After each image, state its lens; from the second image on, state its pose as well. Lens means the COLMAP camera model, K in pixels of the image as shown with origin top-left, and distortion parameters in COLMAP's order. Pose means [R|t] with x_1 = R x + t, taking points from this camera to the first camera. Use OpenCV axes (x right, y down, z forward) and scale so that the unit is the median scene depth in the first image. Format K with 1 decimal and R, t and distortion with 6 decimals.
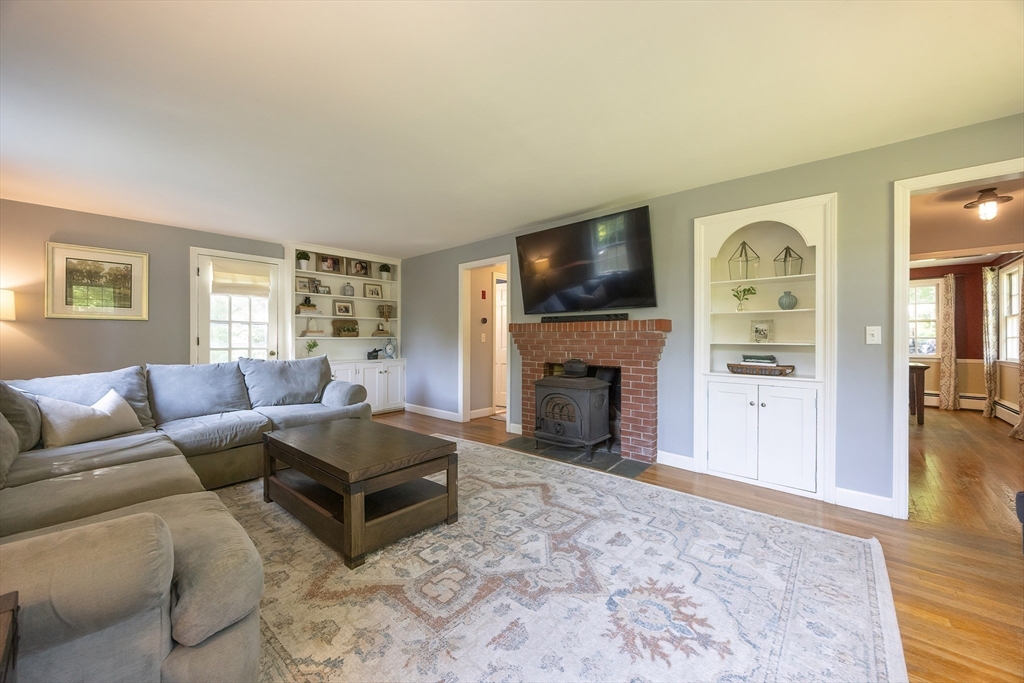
lens RADIAL K [[396.8, 0, 514.7], [0, 396.8, 339.2], [0, 0, 1]] dist [0.001700, 0.000043]
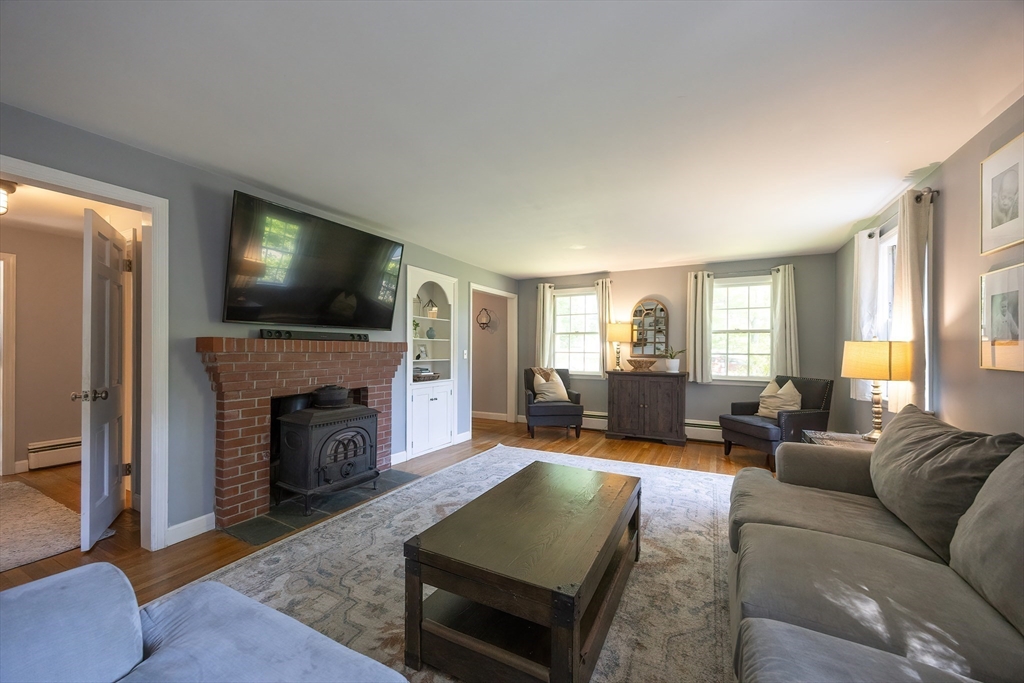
lens RADIAL K [[396.8, 0, 508.1], [0, 396.8, 348.3], [0, 0, 1]] dist [0.001700, 0.000043]
pose [[-0.240271, -0.004107, 0.970697, -0.844980], [-0.010580, 0.999943, 0.001611, -0.037149], [-0.970648, -0.009883, -0.240301, 0.951059]]
